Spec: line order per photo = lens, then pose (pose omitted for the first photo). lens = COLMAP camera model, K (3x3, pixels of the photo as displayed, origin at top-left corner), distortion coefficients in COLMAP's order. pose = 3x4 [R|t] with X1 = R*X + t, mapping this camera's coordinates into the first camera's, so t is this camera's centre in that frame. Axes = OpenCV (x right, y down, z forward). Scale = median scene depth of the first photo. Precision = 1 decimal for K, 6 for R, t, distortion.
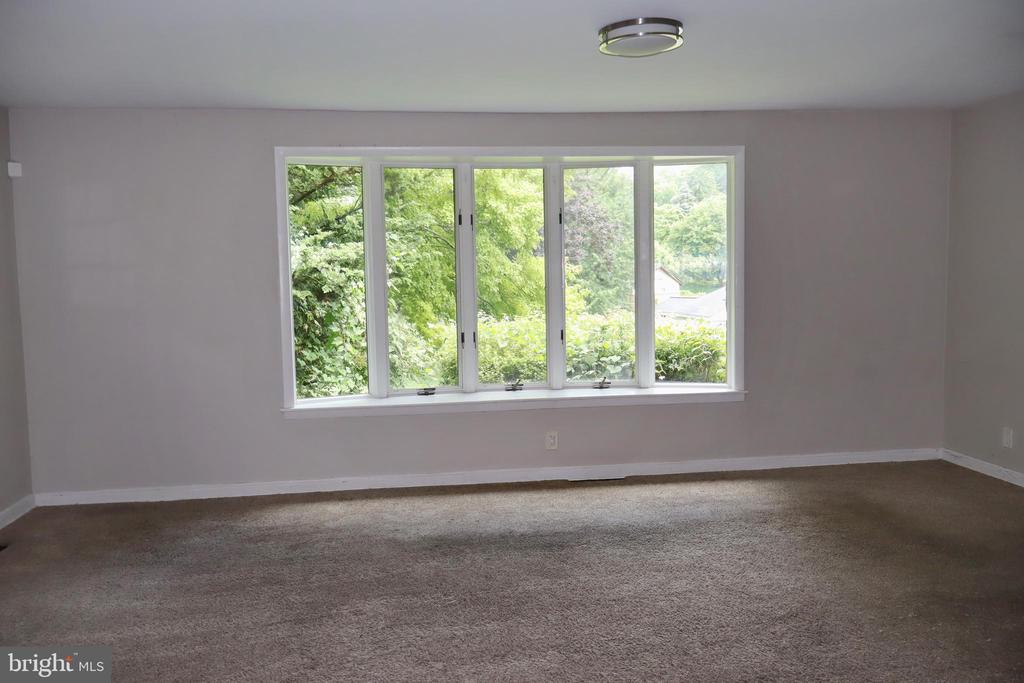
lens RADIAL K [[869.3, 0, 512.0], [0, 869.3, 341.5], [0, 0, 1]] dist [0.000426, 0.000695]
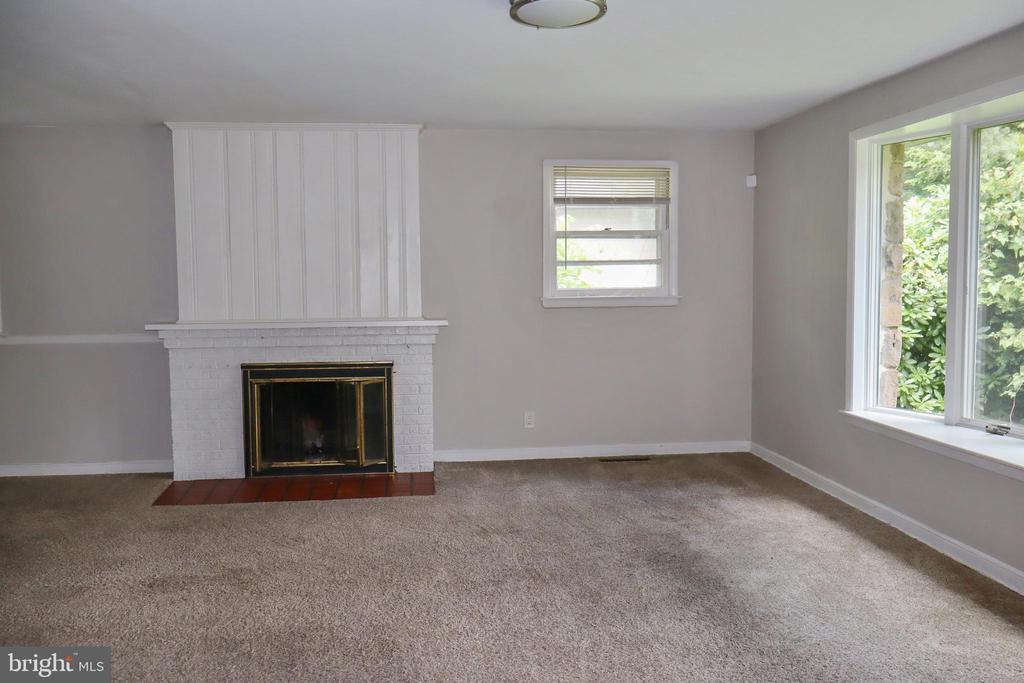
lens RADIAL K [[869.3, 0, 512.0], [0, 869.3, 341.5], [0, 0, 1]] dist [0.000426, 0.000695]
pose [[-0.001631, 0.093333, -0.995634, 0.809044], [-0.051767, 0.994292, 0.093292, -0.082900], [0.998658, 0.051693, 0.003210, 0.744622]]
